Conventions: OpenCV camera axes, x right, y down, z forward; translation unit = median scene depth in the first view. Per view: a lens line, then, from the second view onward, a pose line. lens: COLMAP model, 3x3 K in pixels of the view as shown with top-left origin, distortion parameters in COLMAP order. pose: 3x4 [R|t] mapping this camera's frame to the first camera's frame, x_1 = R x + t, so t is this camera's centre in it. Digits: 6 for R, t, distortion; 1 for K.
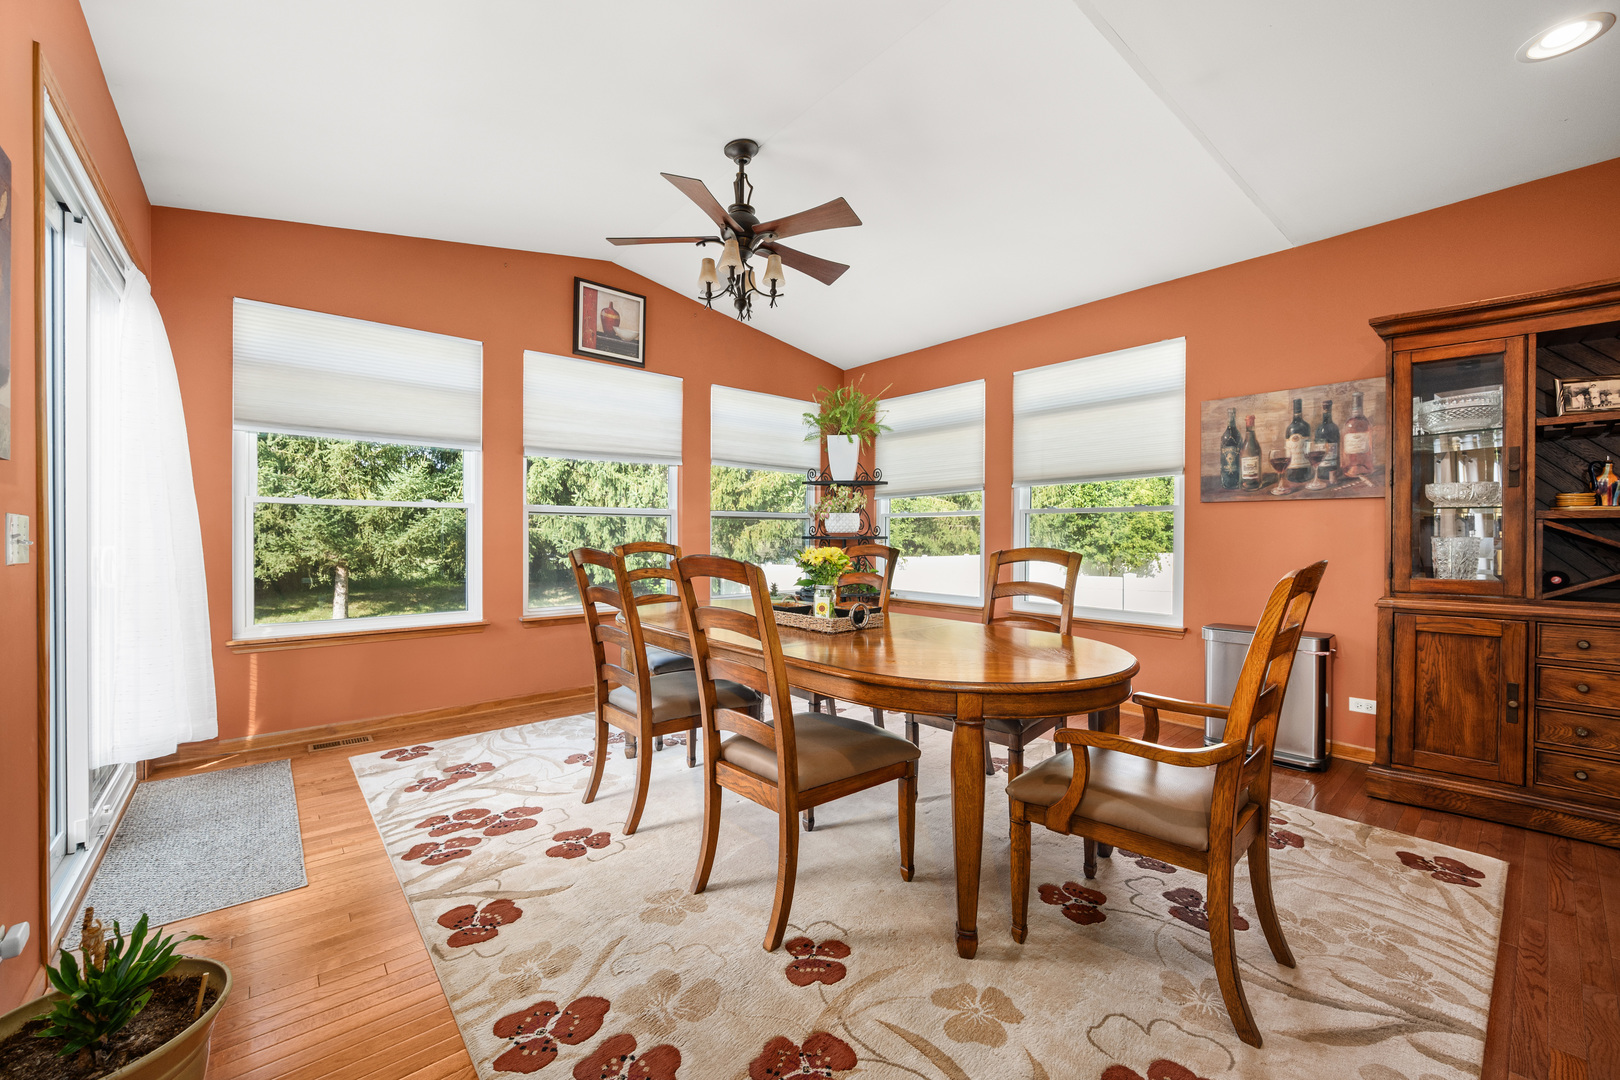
lens RADIAL K [[636.5, 0, 818.5], [0, 636.5, 534.2], [0, 0, 1]] dist [-0.001554, -0.000062]
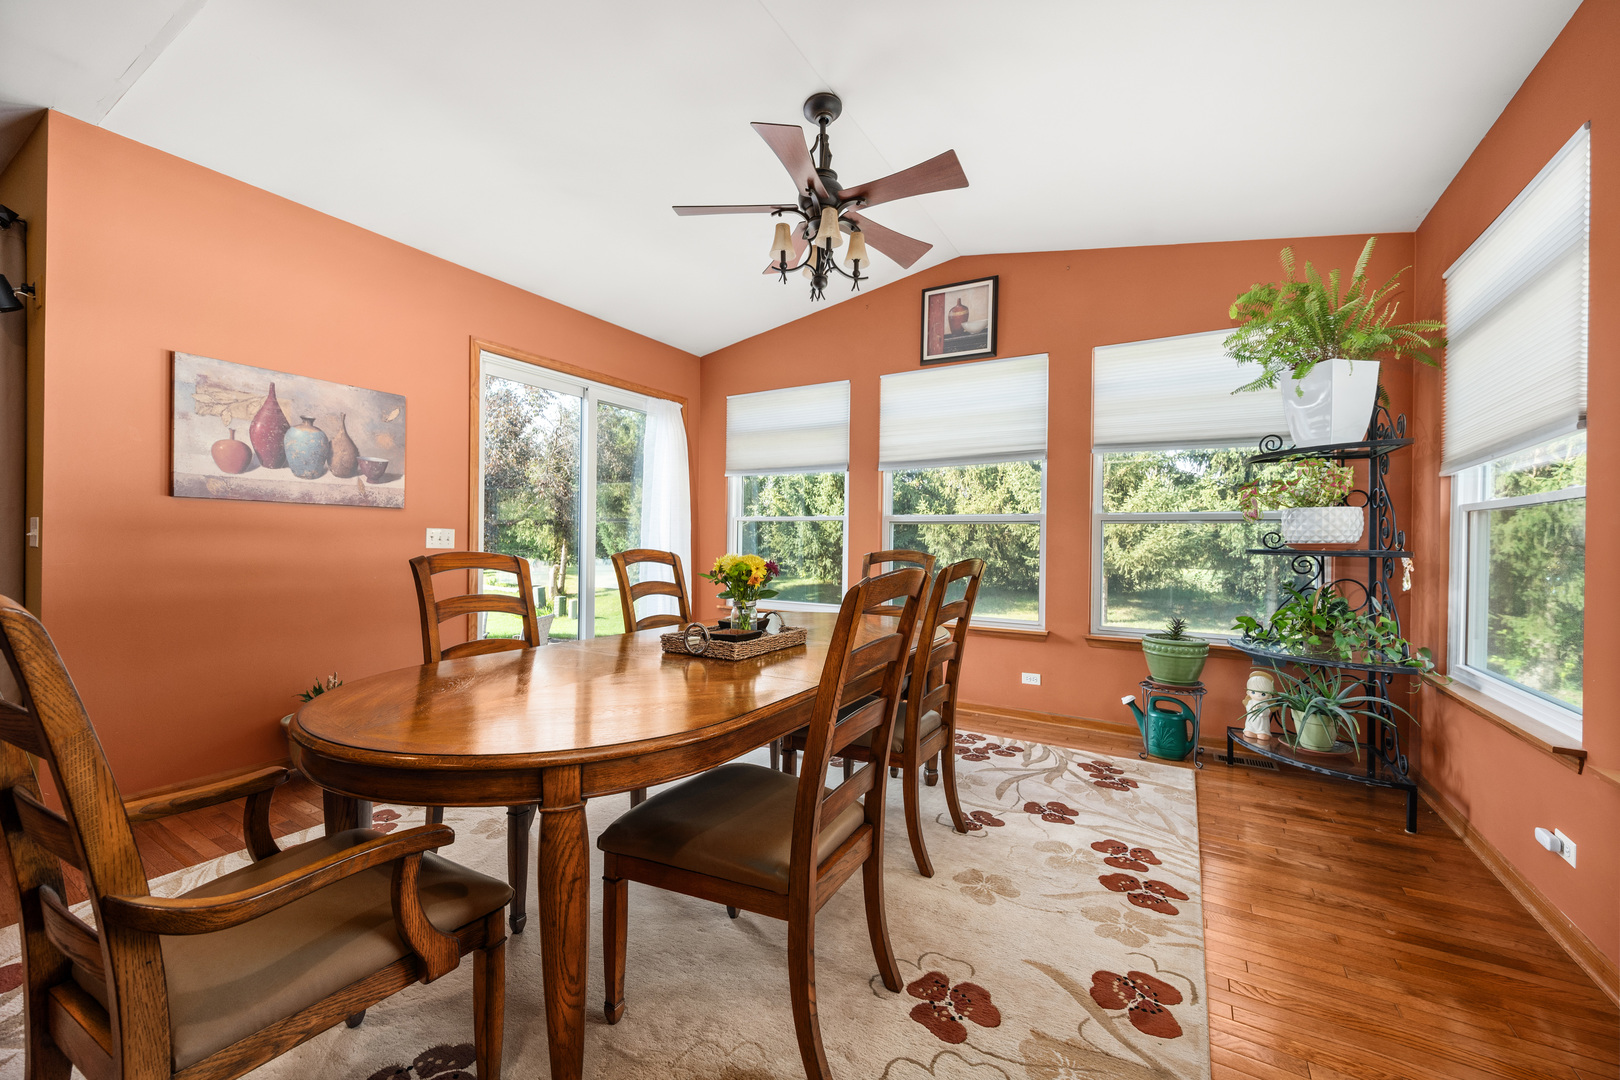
lens RADIAL K [[636.5, 0, 814.7], [0, 636.5, 541.6], [0, 0, 1]] dist [-0.001554, -0.000062]
pose [[0.310813, 0.001563, -0.950470, 0.484546], [-0.011825, 0.999928, -0.002222, 0.002887], [0.950398, 0.011930, 0.310809, 0.475610]]
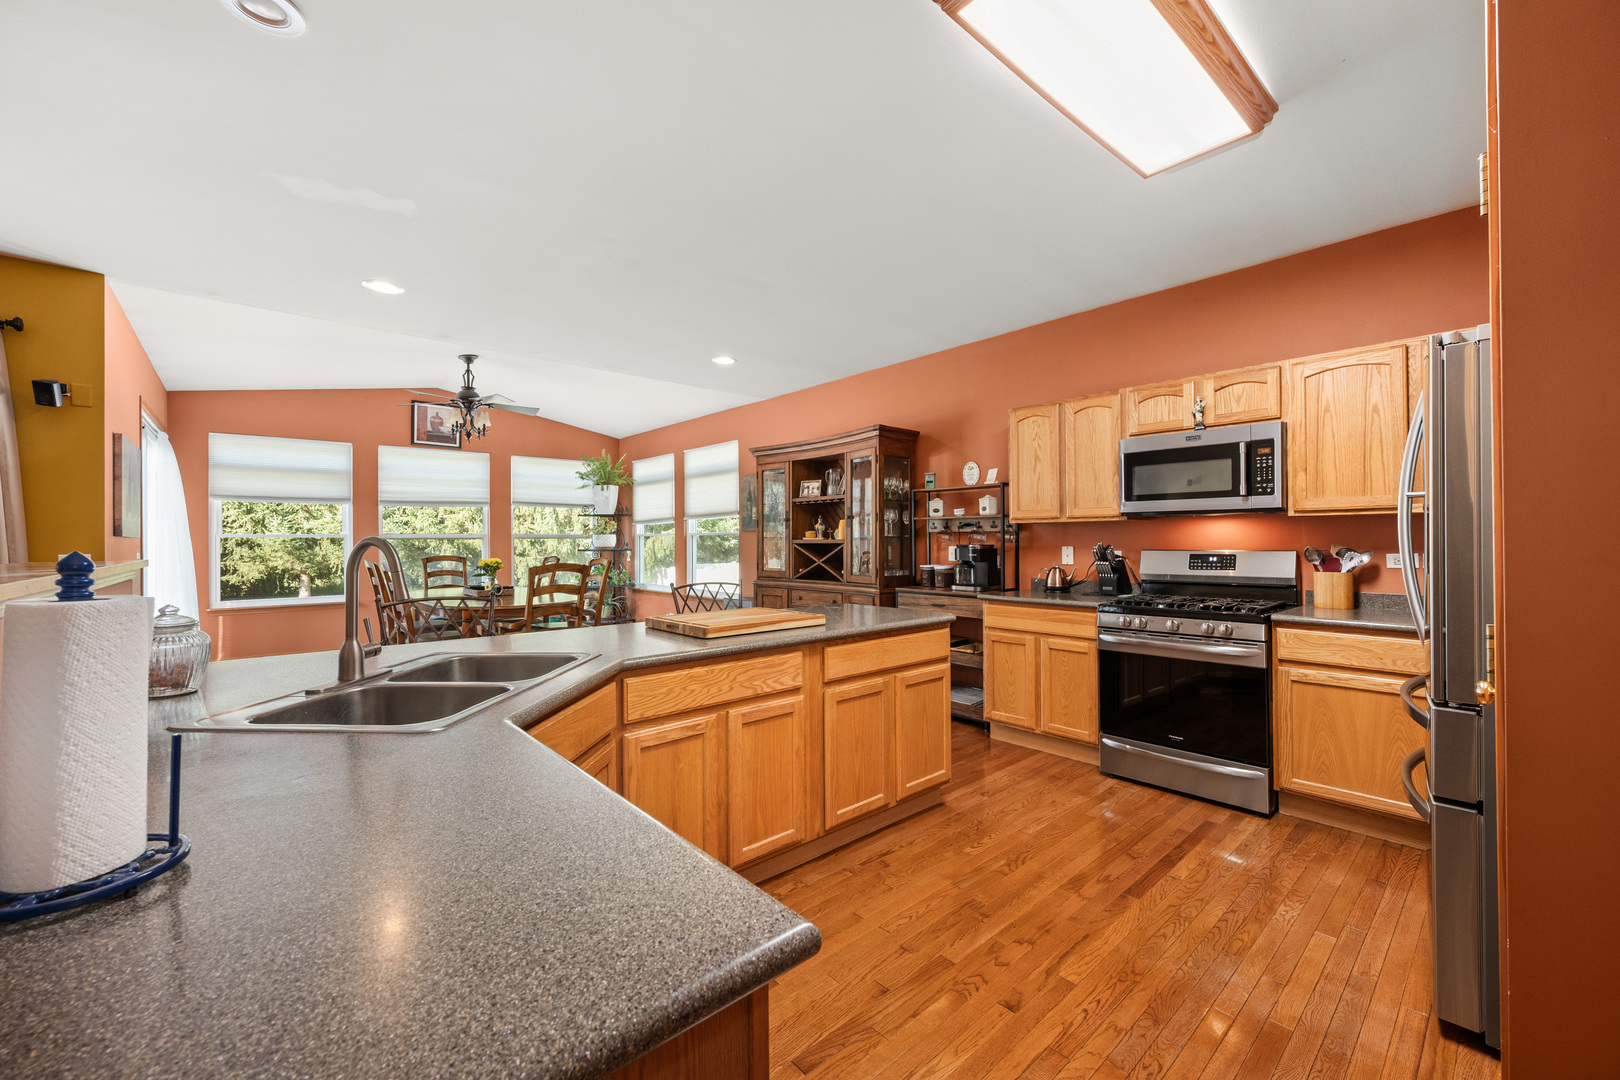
lens RADIAL K [[636.5, 0, 819.3], [0, 636.5, 538.9], [0, 0, 1]] dist [-0.001554, -0.000062]
pose [[0.999856, -0.007320, 0.015323, 0.621719], [0.007359, 0.999970, -0.002446, -0.017268], [-0.015305, 0.002558, 0.999880, -0.661059]]
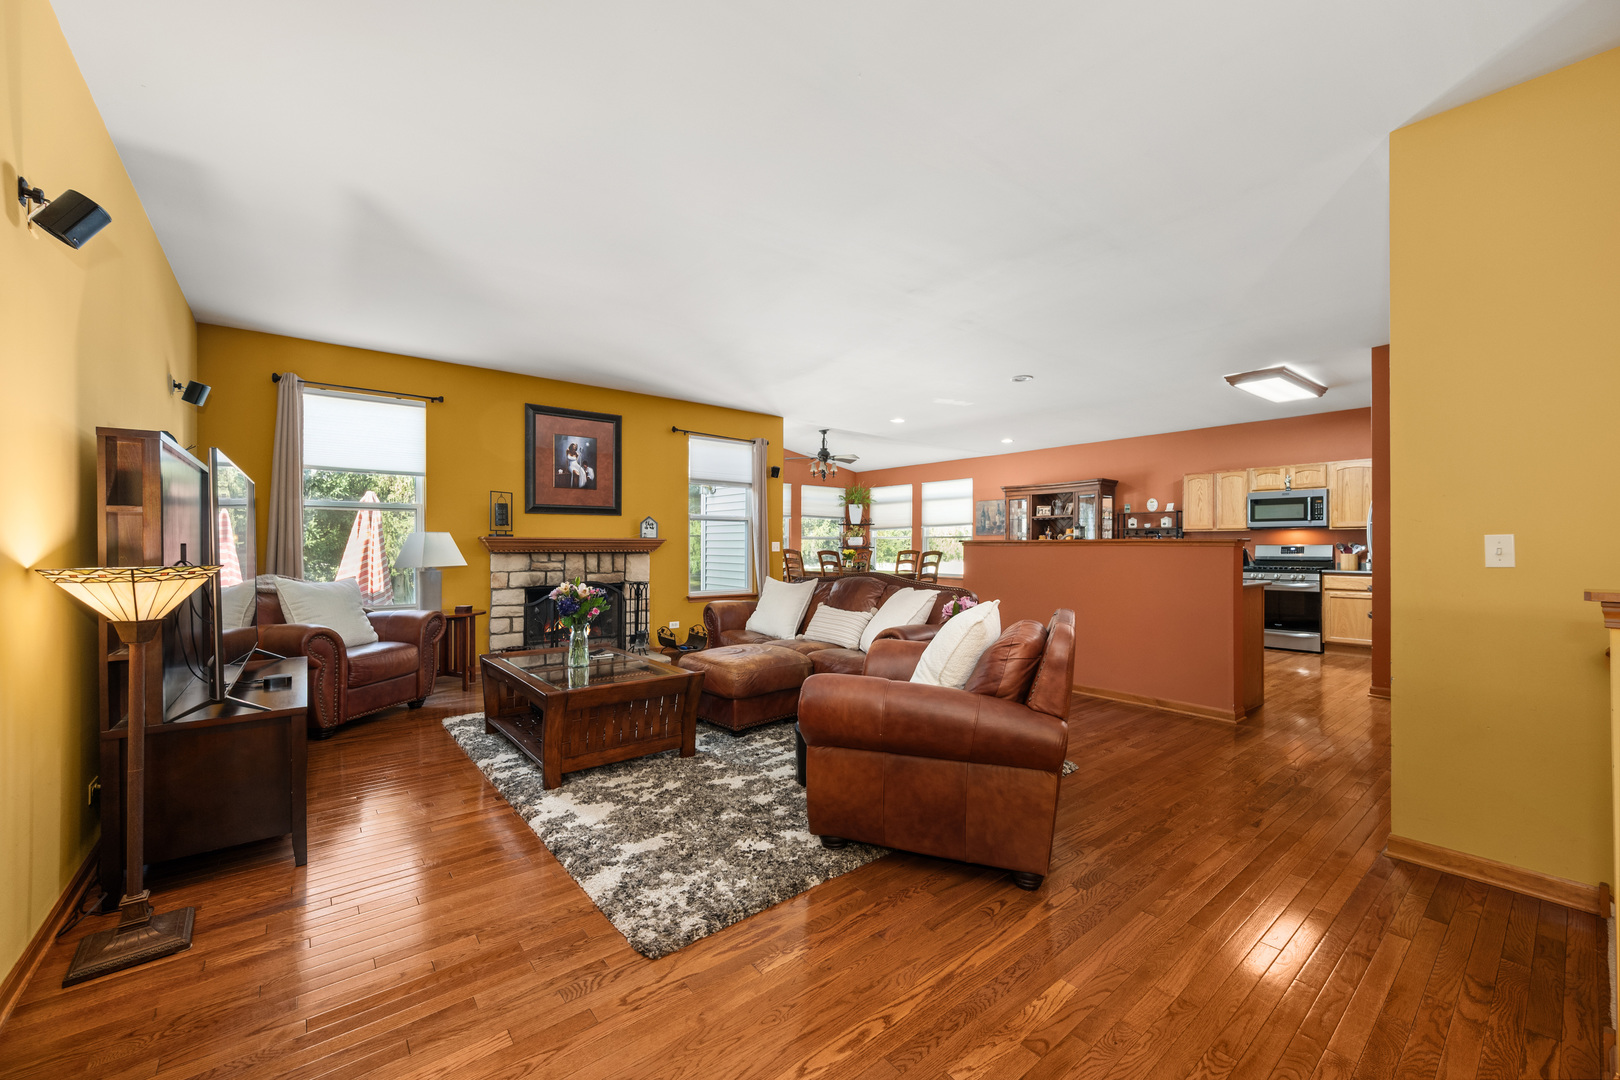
lens RADIAL K [[636.5, 0, 813.3], [0, 636.5, 543.9], [0, 0, 1]] dist [-0.001554, -0.000062]
pose [[0.999466, 0.000791, -0.032671, -0.045301], [-0.000974, 0.999984, -0.005567, 0.005132], [0.032666, 0.005596, 0.999451, -1.542425]]
